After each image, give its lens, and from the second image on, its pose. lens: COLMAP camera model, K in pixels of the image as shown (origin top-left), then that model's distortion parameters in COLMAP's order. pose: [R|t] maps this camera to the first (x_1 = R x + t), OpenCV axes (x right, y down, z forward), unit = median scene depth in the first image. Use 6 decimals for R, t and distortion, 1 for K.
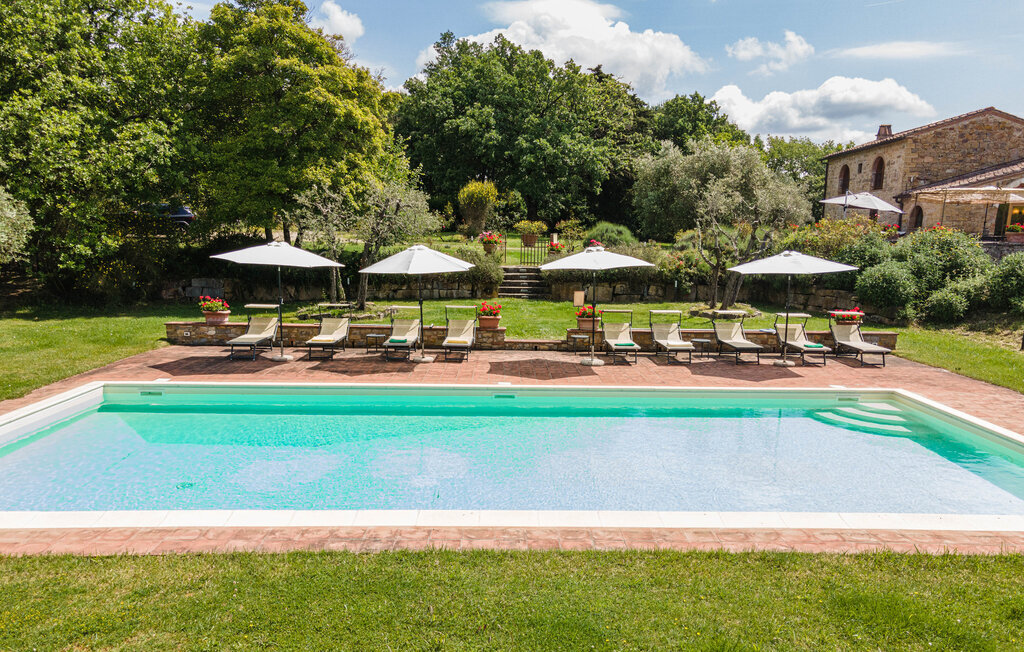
lens RADIAL K [[752.6, 0, 516.7], [0, 752.6, 368.2], [0, 0, 1]] dist [0.039727, 0.007551]
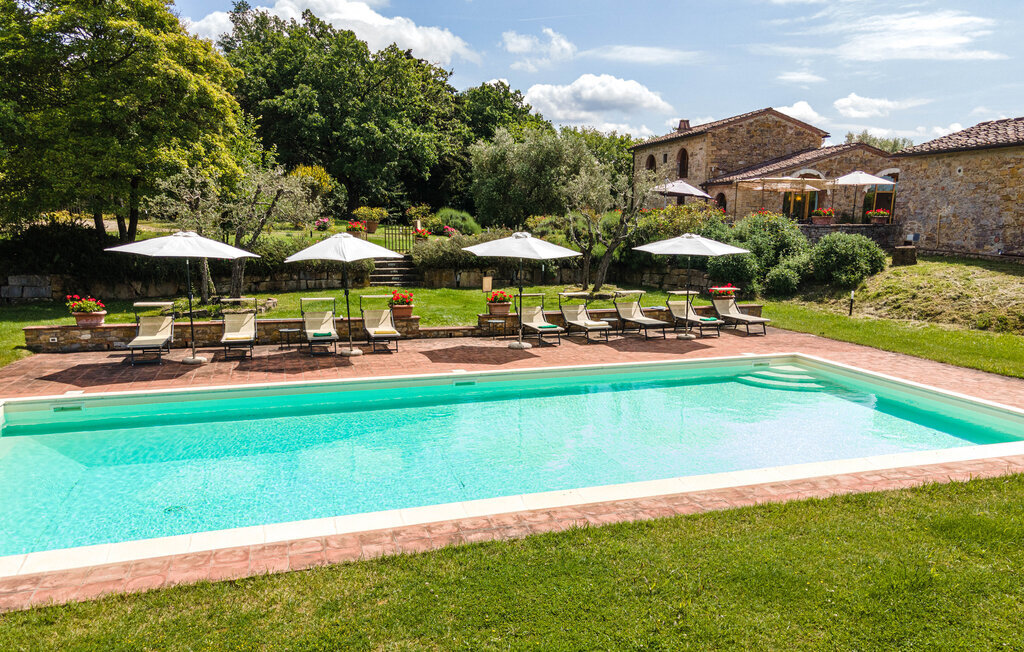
lens RADIAL K [[752.6, 0, 516.7], [0, 752.6, 368.2], [0, 0, 1]] dist [0.039727, 0.007551]
pose [[0.958414, -0.065278, 0.277816, -0.171615], [0.060242, 0.997828, 0.026634, -0.004096], [-0.278952, -0.008790, 0.960265, 0.012589]]
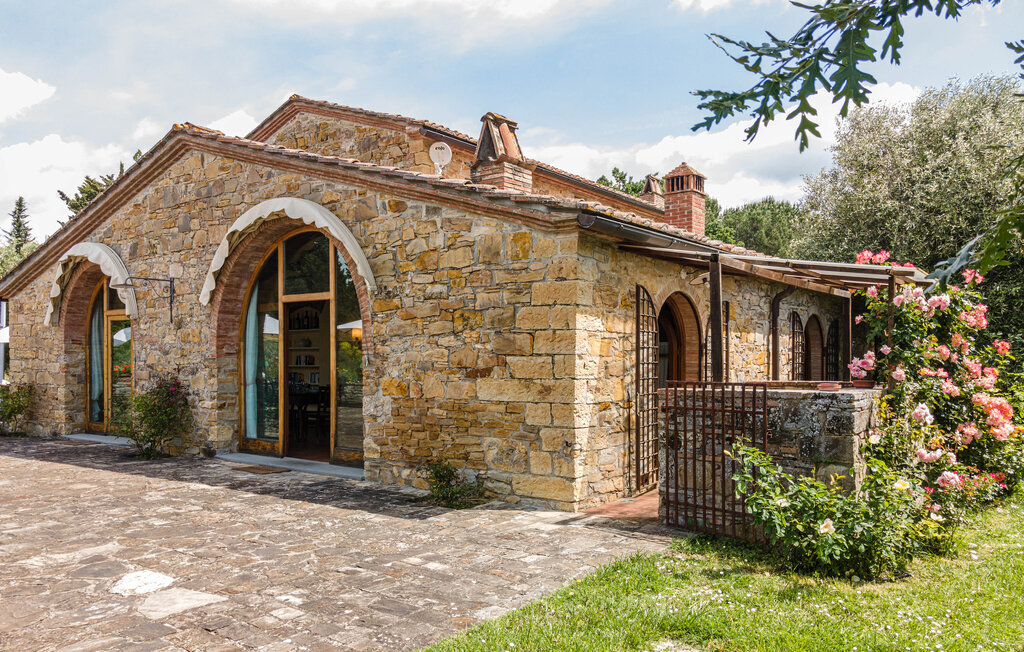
lens RADIAL K [[752.6, 0, 516.7], [0, 752.6, 368.2], [0, 0, 1]] dist [0.039727, 0.007551]
pose [[0.807473, -0.008676, -0.589841, 1.840947], [-0.096703, 0.984419, -0.146863, -0.266272], [0.581924, 0.175627, 0.794052, 1.452993]]
